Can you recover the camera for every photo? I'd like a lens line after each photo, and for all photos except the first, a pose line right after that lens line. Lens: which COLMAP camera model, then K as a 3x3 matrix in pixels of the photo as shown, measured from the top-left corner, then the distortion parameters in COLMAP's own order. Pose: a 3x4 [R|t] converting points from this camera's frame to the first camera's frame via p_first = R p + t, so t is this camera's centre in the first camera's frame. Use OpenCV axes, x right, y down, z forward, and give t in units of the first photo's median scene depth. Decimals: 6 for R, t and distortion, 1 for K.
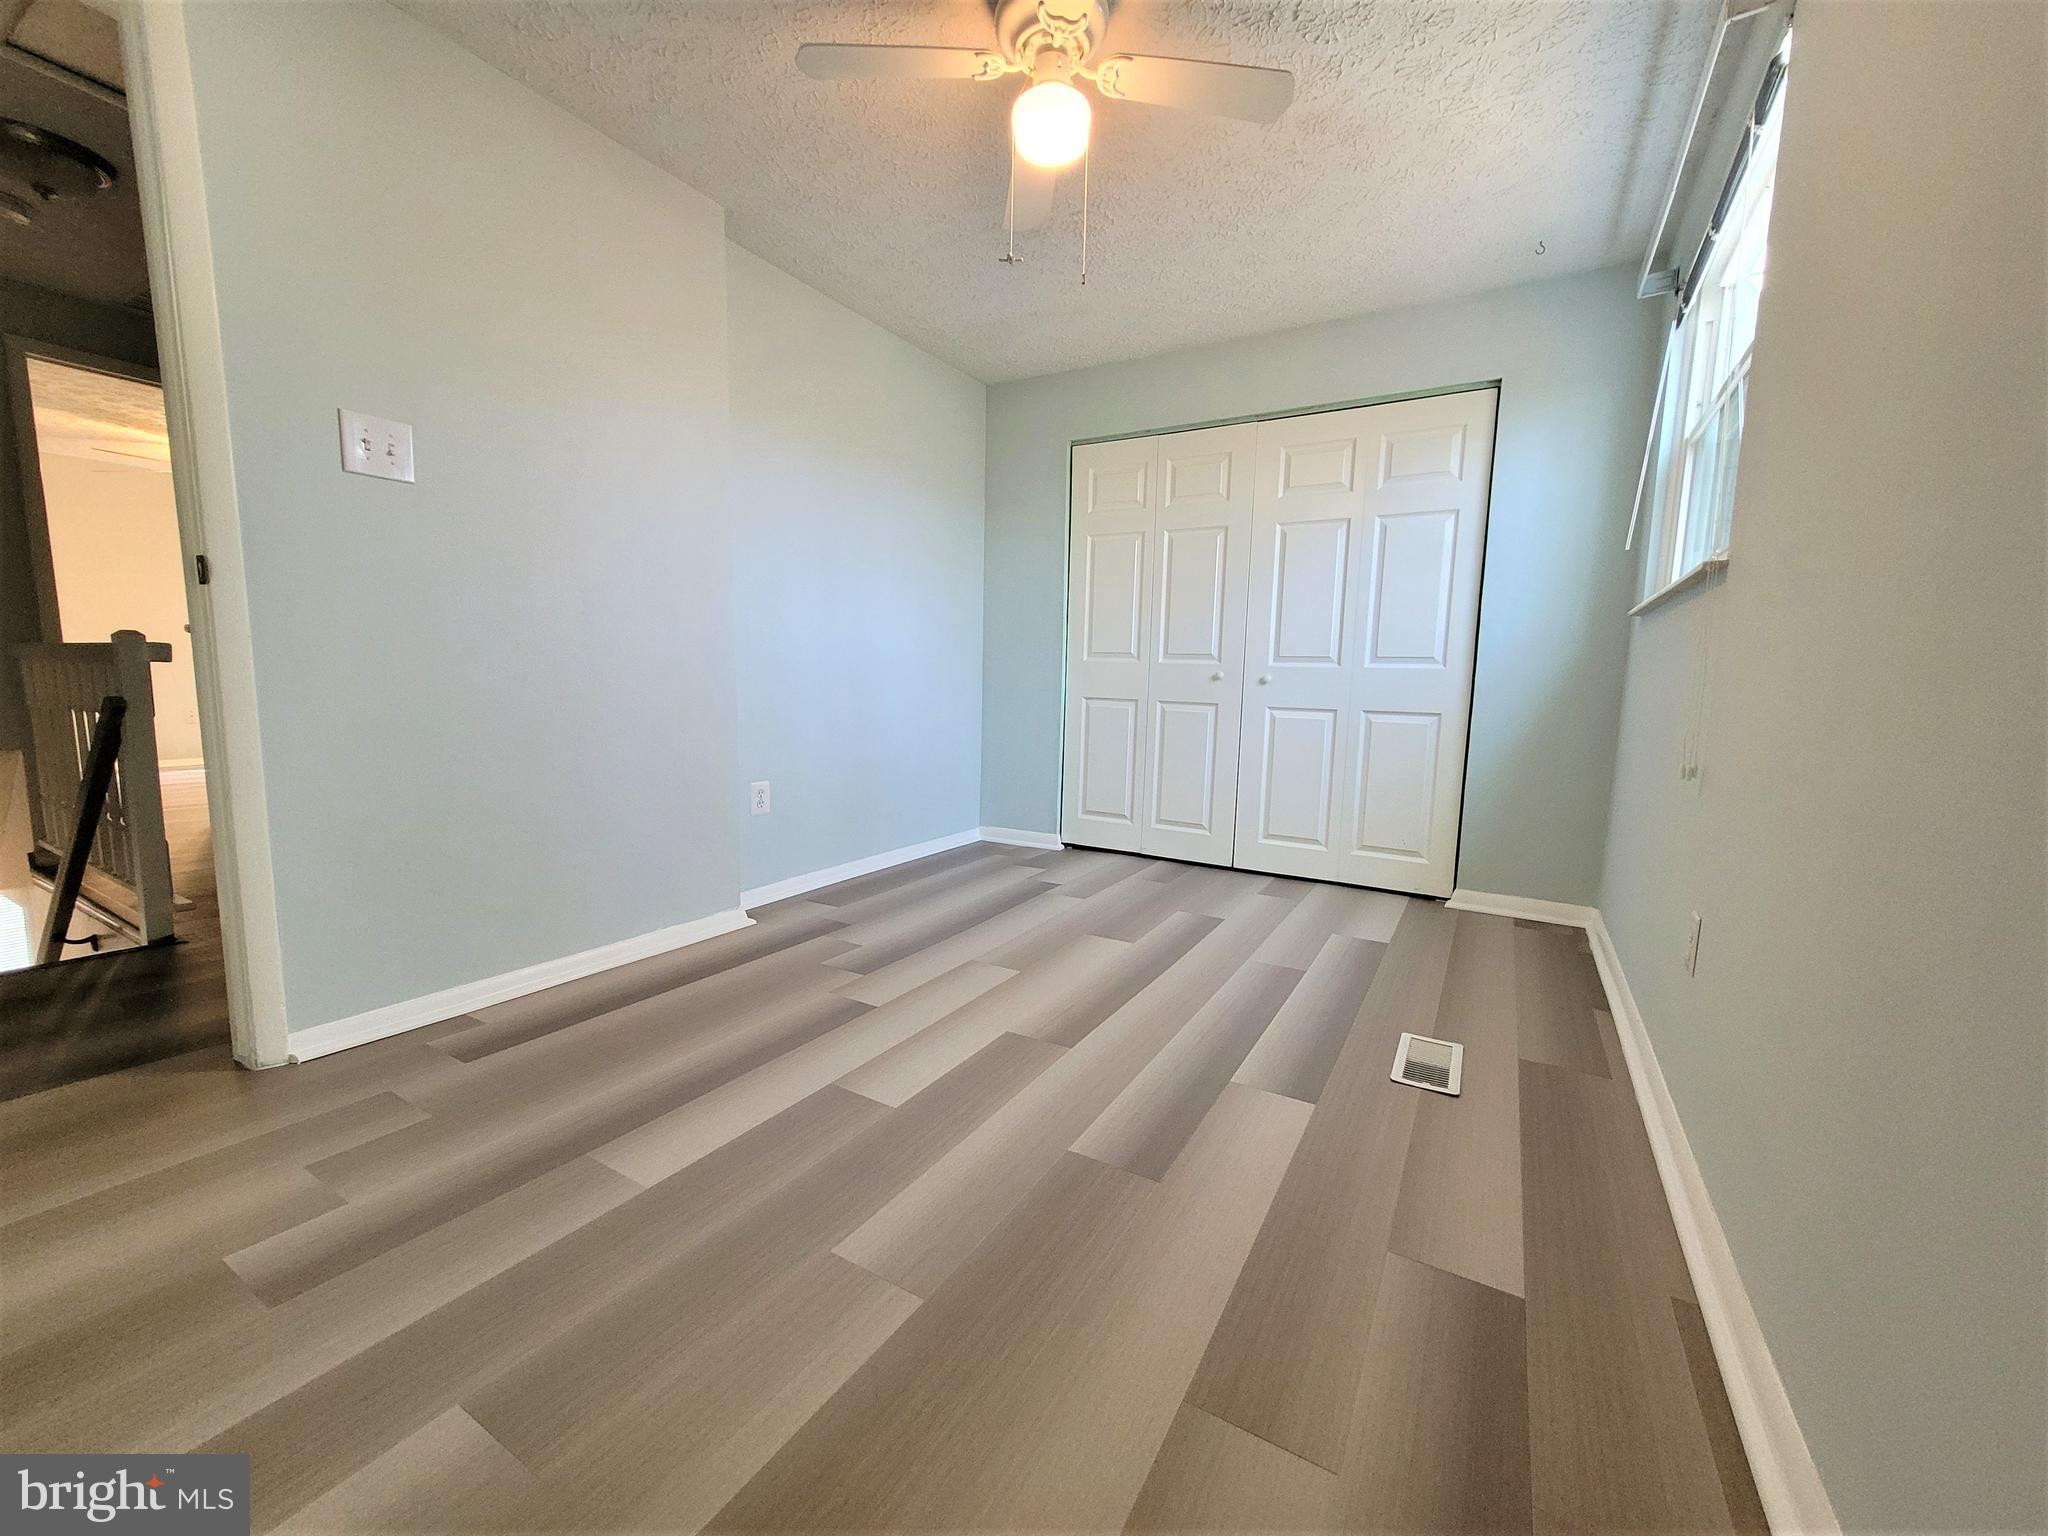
lens RADIAL K [[805.7, 0, 1030.7], [0, 805.7, 774.7], [0, 0, 1]] dist [0.005327, -0.000480]
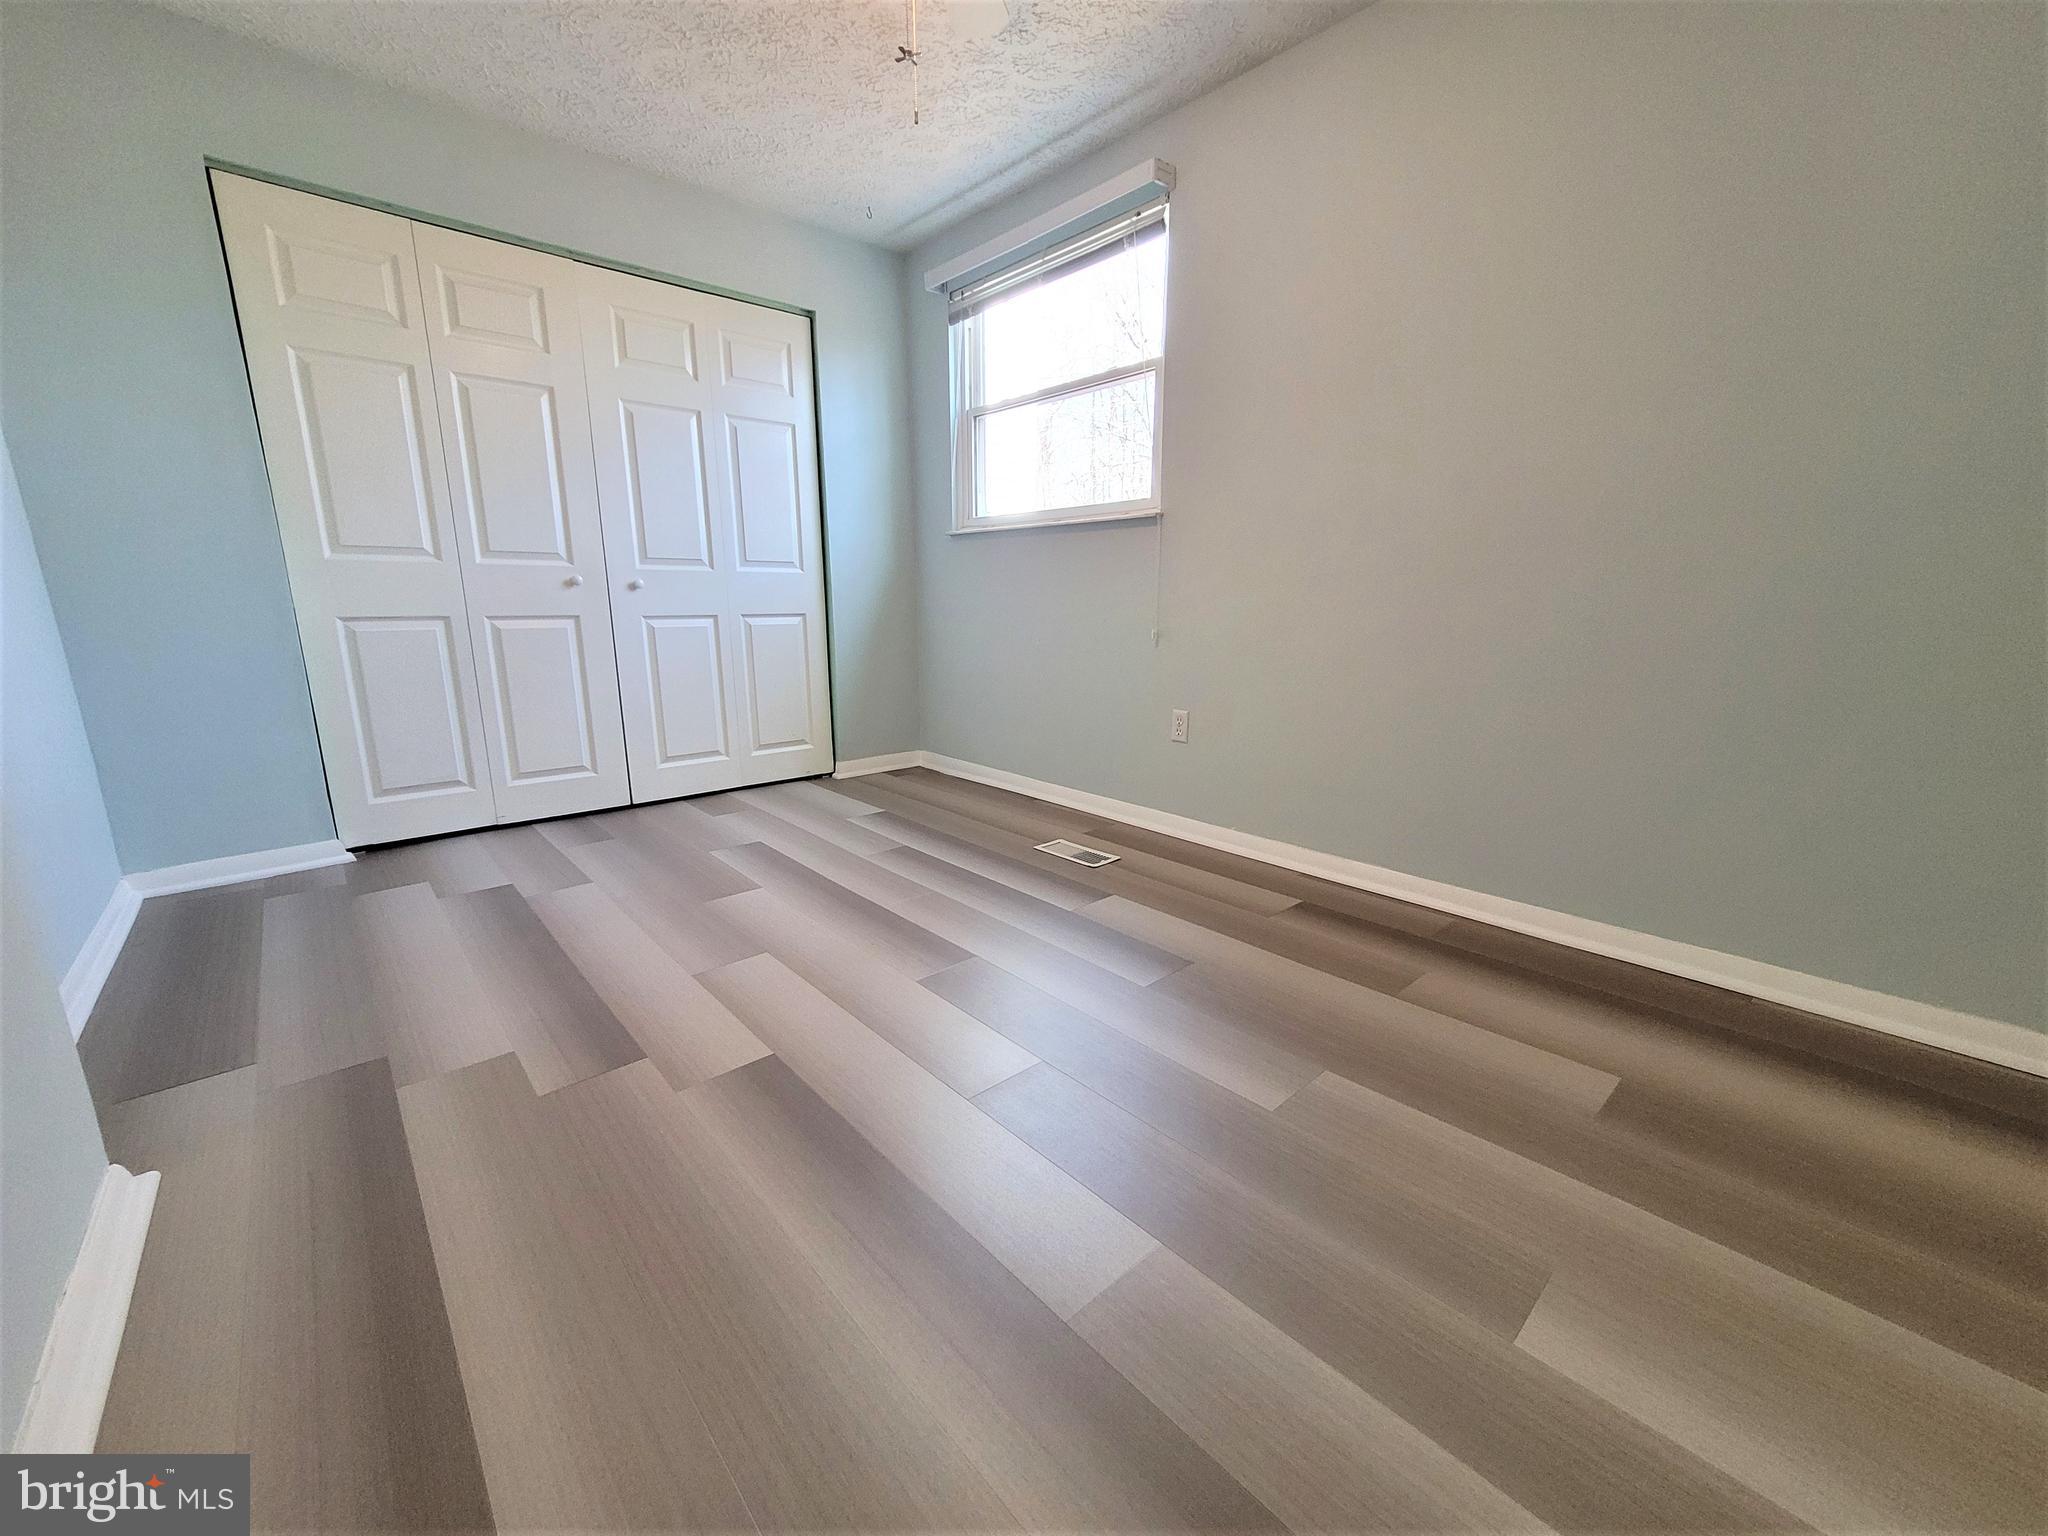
lens RADIAL K [[805.7, 0, 1030.2], [0, 805.7, 771.6], [0, 0, 1]] dist [0.005327, -0.000480]
pose [[0.297513, -0.229164, 0.926806, -0.453346], [0.122666, 0.971894, 0.200935, -0.045244], [-0.946805, 0.053907, 0.317262, 0.335592]]
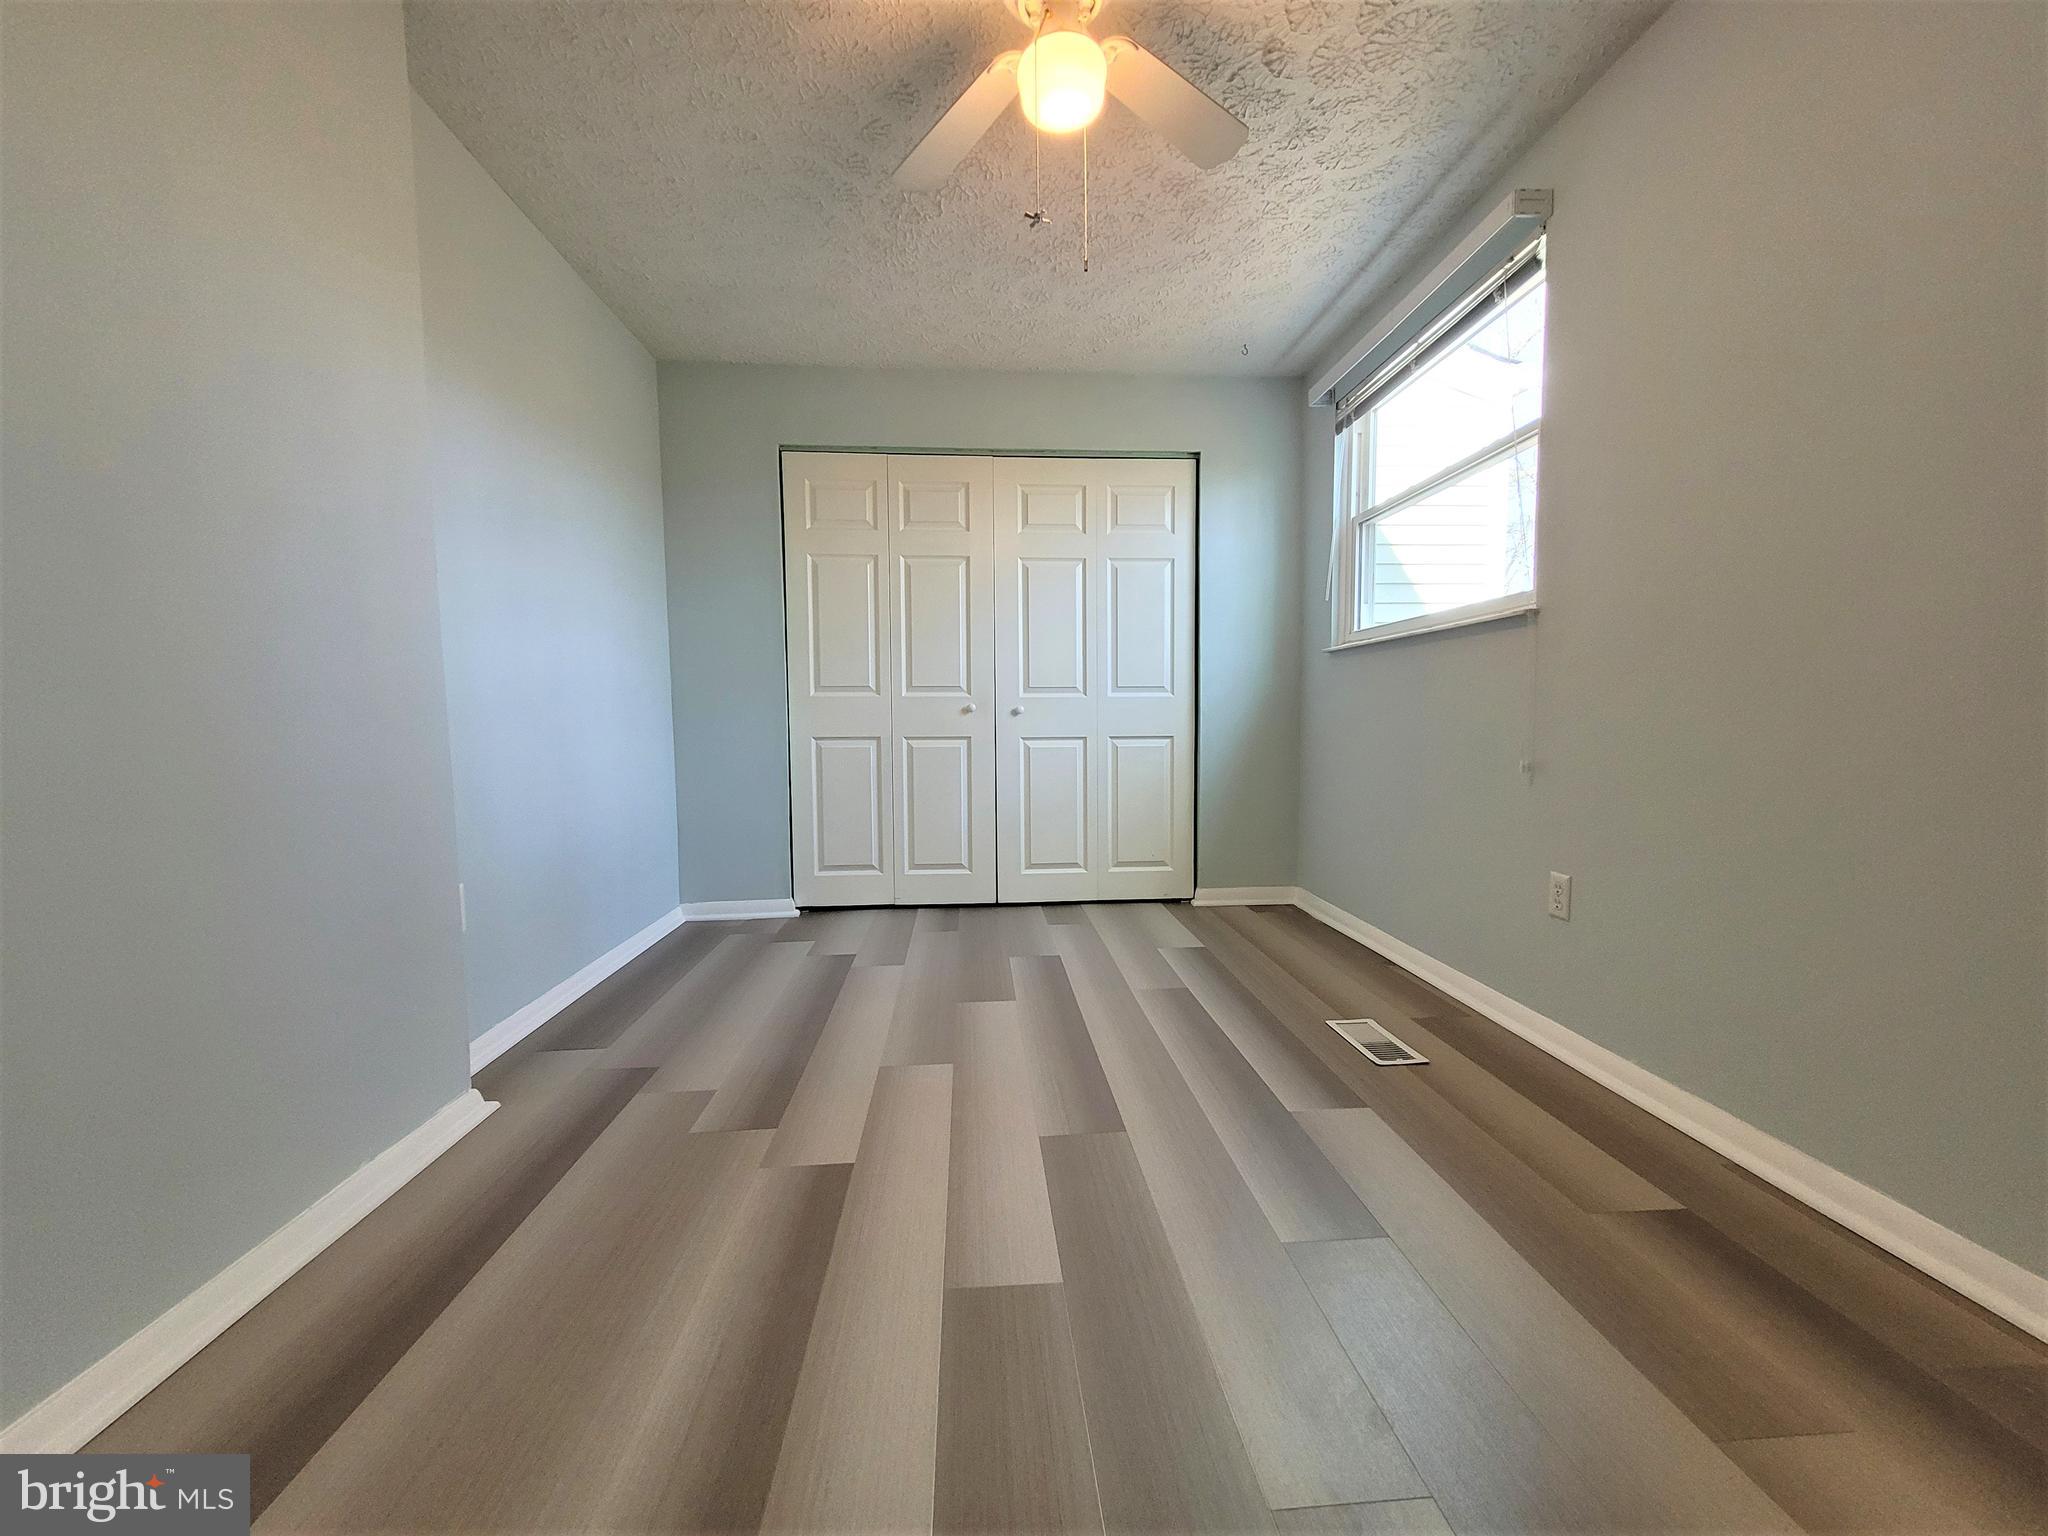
lens RADIAL K [[805.7, 0, 1029.3], [0, 805.7, 772.5], [0, 0, 1]] dist [0.005327, -0.000480]
pose [[0.820814, -0.069978, 0.566893, -0.279083], [0.097386, 0.995081, -0.018172, -0.022322], [-0.562832, 0.070123, 0.823591, 0.174862]]
